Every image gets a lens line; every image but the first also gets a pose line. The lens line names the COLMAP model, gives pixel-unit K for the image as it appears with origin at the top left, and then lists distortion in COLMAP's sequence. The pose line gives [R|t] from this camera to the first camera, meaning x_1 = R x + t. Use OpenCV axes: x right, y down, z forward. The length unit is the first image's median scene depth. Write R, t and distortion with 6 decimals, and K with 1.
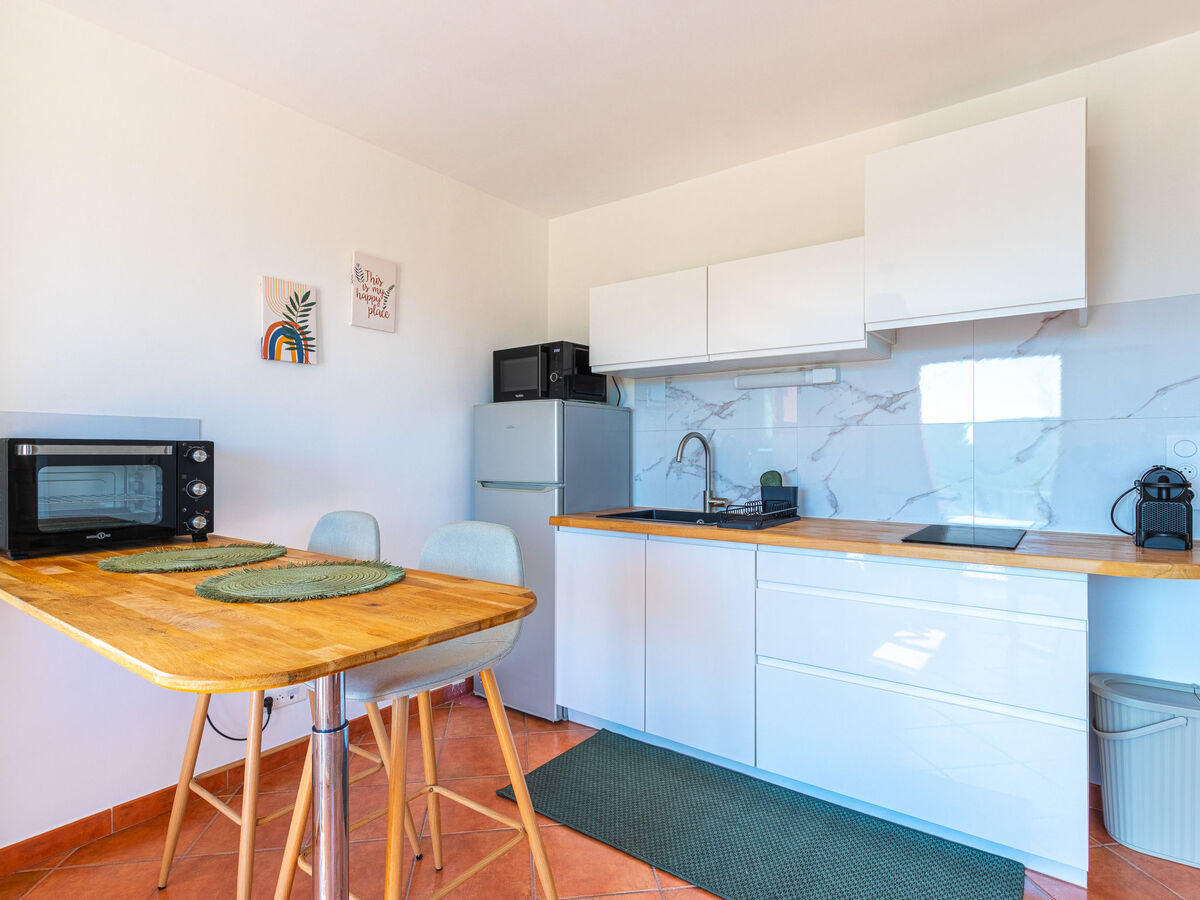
lens RADIAL K [[640.4, 0, 604.2], [0, 640.4, 451.3], [0, 0, 1]] dist [0.006341, -0.000396]
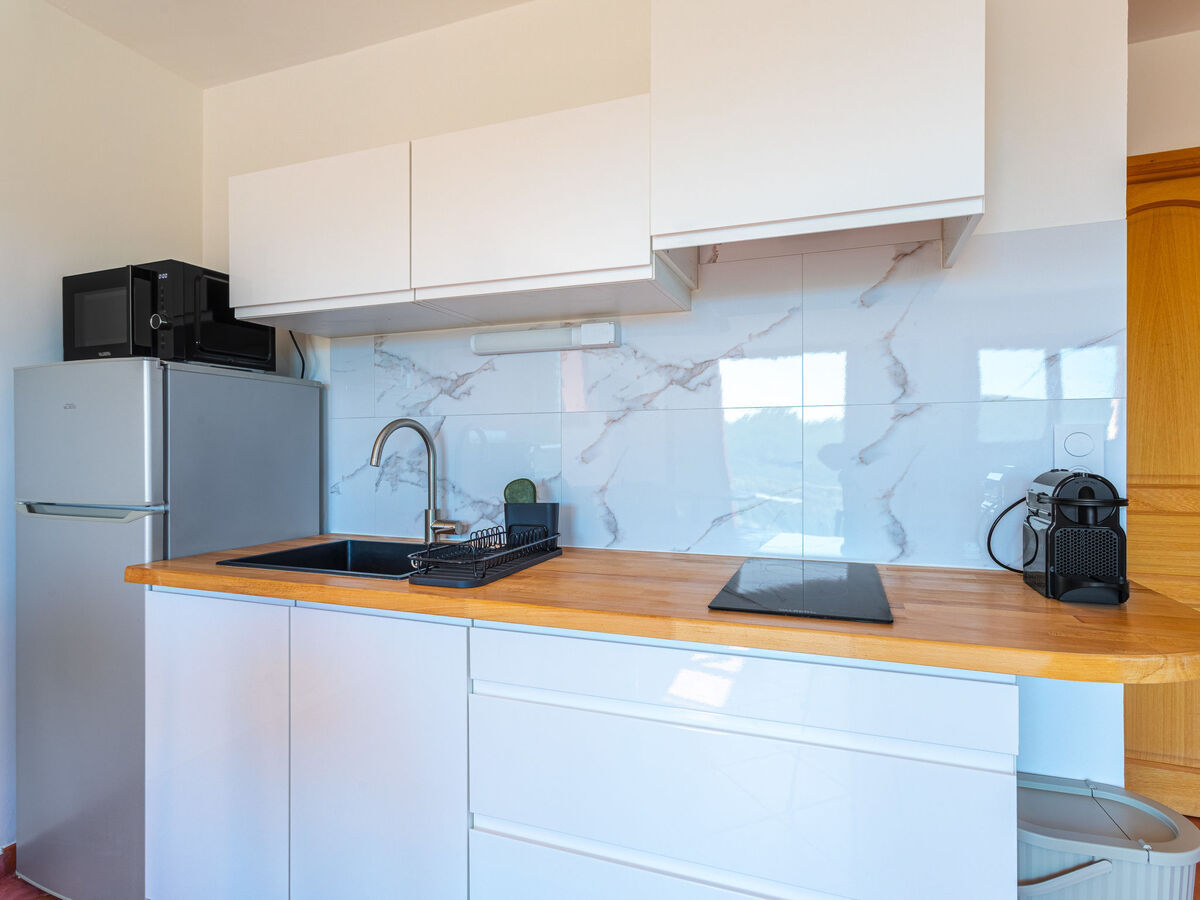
lens RADIAL K [[640.4, 0, 604.2], [0, 640.4, 451.3], [0, 0, 1]] dist [0.006341, -0.000396]
pose [[0.959281, -0.003314, 0.282433, 0.151969], [0.001578, 0.999978, 0.006376, -0.001309], [-0.282448, -0.005671, 0.959266, 0.340185]]
